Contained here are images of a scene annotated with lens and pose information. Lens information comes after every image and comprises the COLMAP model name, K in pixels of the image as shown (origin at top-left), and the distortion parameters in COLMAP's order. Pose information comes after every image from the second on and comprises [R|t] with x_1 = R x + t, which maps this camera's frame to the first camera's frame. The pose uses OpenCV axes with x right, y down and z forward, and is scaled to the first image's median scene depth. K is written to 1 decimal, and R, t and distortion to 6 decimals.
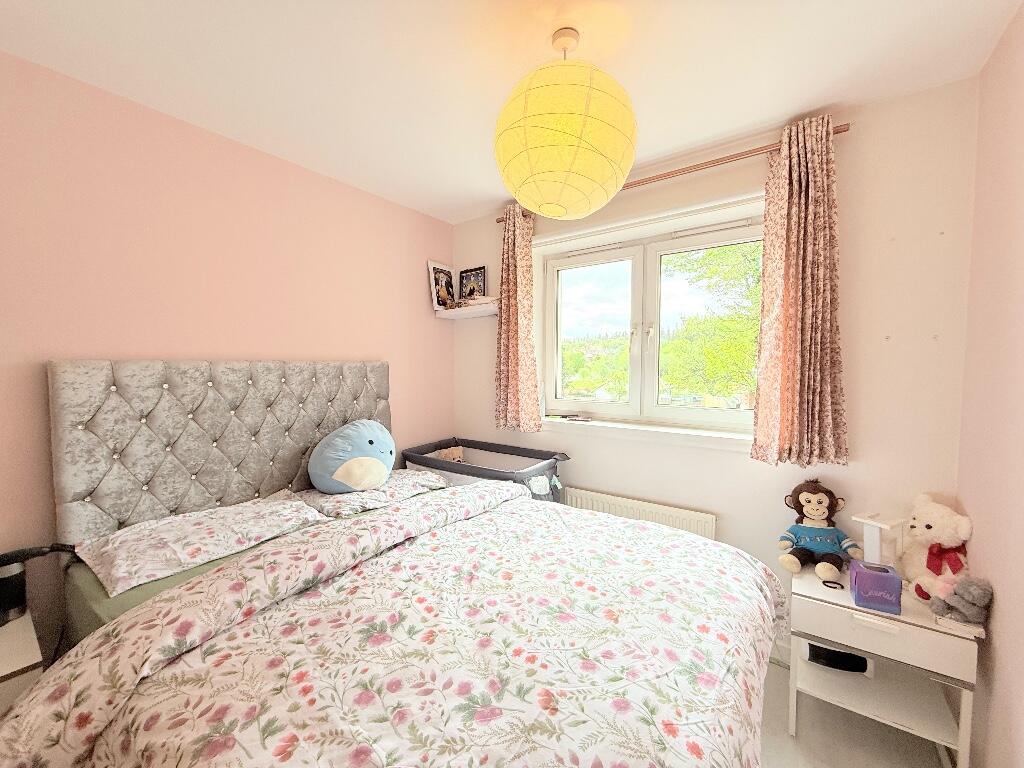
lens RADIAL K [[408.9, 0, 506.9], [0, 408.9, 379.2], [0, 0, 1]] dist [0.000342, -0.000212]
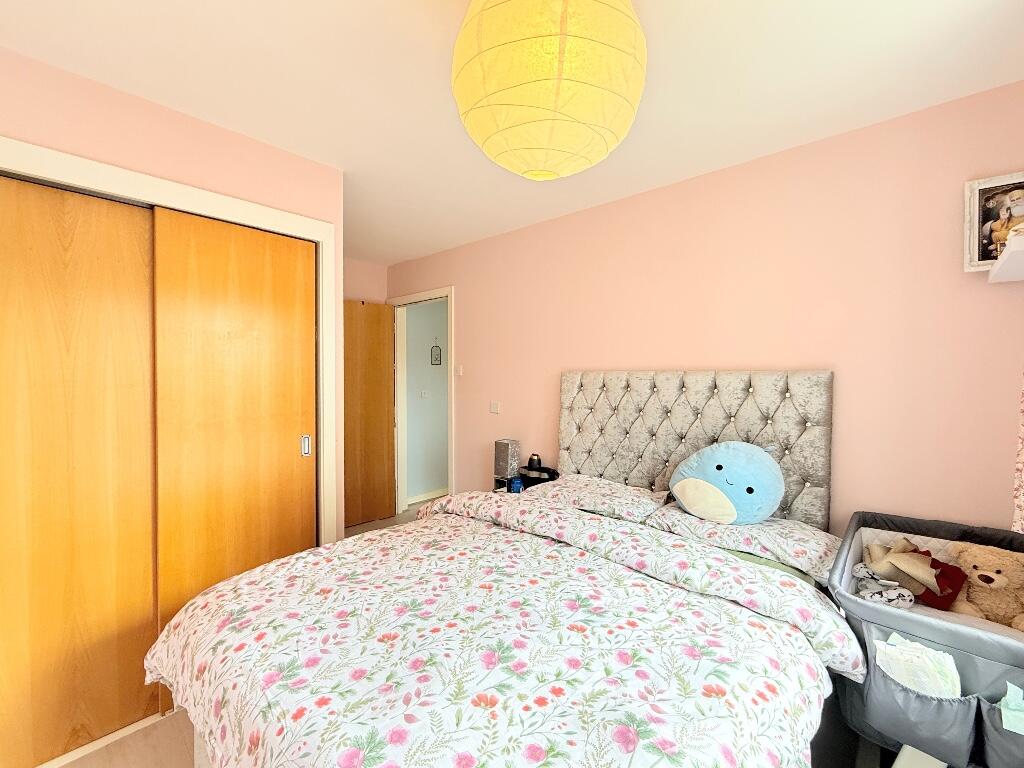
lens RADIAL K [[408.9, 0, 507.2], [0, 408.9, 385.3], [0, 0, 1]] dist [0.000342, -0.000212]
pose [[-0.077561, 0.030461, -0.996522, 0.868500], [-0.039364, 0.998660, 0.033590, -0.047445], [0.996210, 0.041833, -0.076258, 0.974035]]
